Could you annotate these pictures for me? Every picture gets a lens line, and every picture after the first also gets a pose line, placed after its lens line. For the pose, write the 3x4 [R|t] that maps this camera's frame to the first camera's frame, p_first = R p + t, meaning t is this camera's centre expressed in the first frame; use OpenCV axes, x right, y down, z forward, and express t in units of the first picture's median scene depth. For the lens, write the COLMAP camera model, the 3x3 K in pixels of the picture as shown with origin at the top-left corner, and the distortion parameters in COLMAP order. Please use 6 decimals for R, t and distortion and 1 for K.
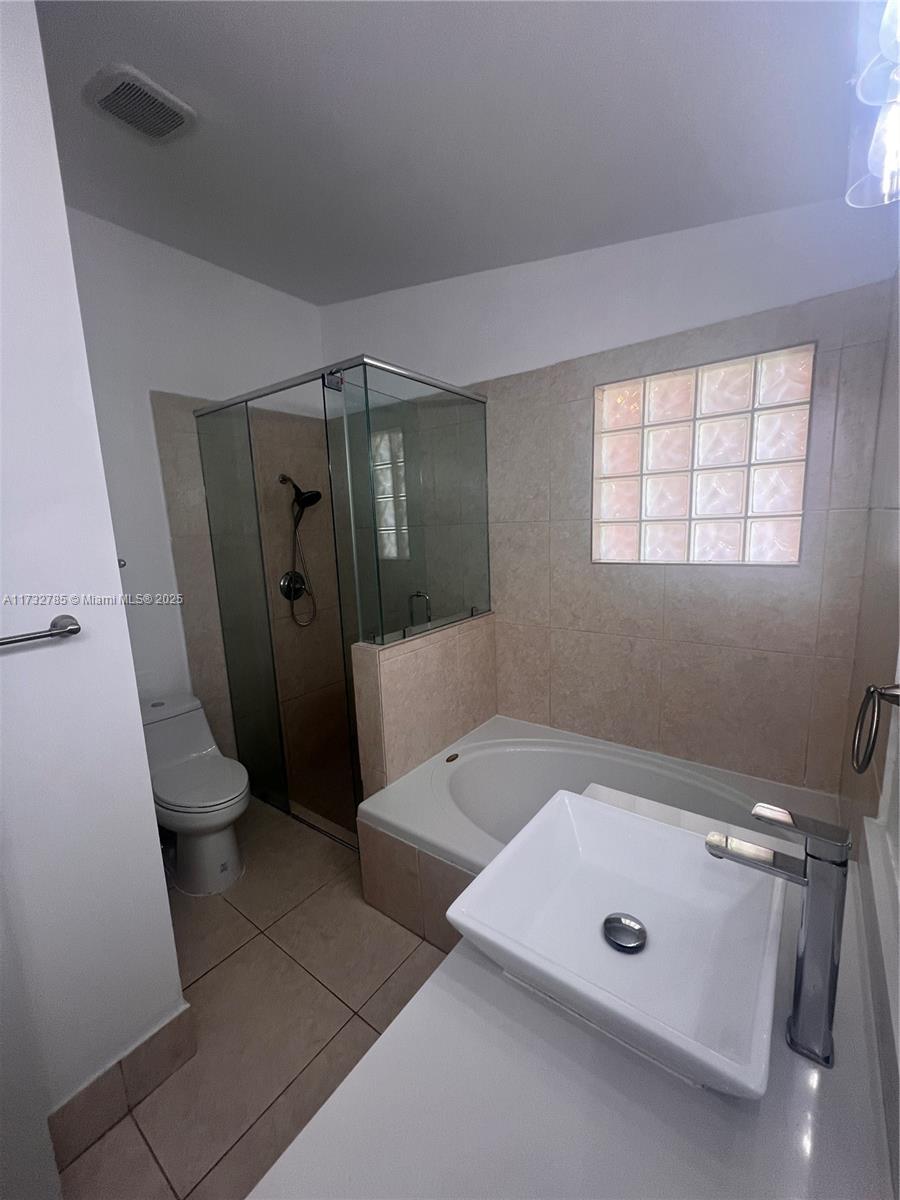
lens RADIAL K [[479.8, 0, 449.1], [0, 479.8, 601.2], [0, 0, 1]] dist [-0.001533, 0.000627]
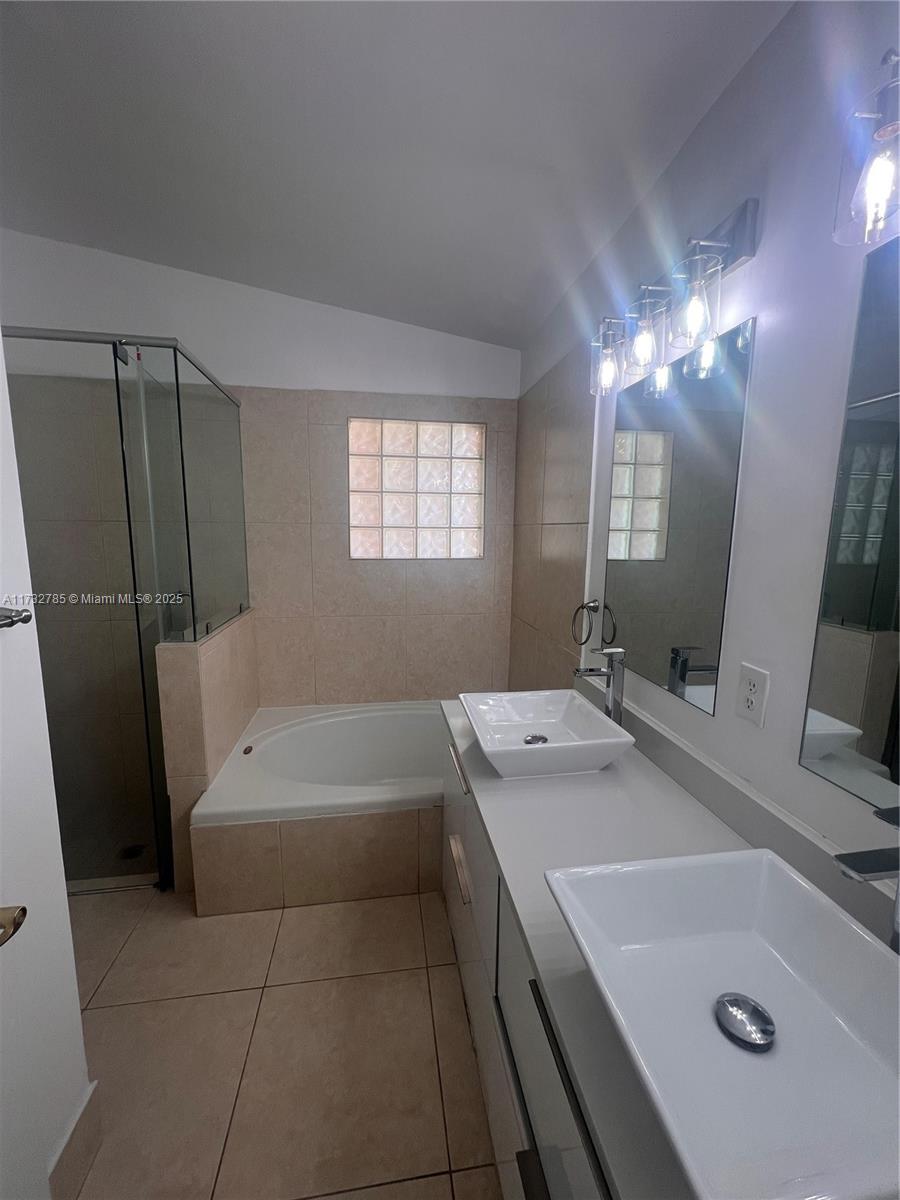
lens RADIAL K [[479.8, 0, 453.0], [0, 479.8, 600.4], [0, 0, 1]] dist [-0.001533, 0.000627]
pose [[0.694089, -0.059633, 0.717415, -0.421018], [0.078141, 0.996916, 0.007264, 0.038176], [-0.715635, 0.051018, 0.696609, -0.038342]]
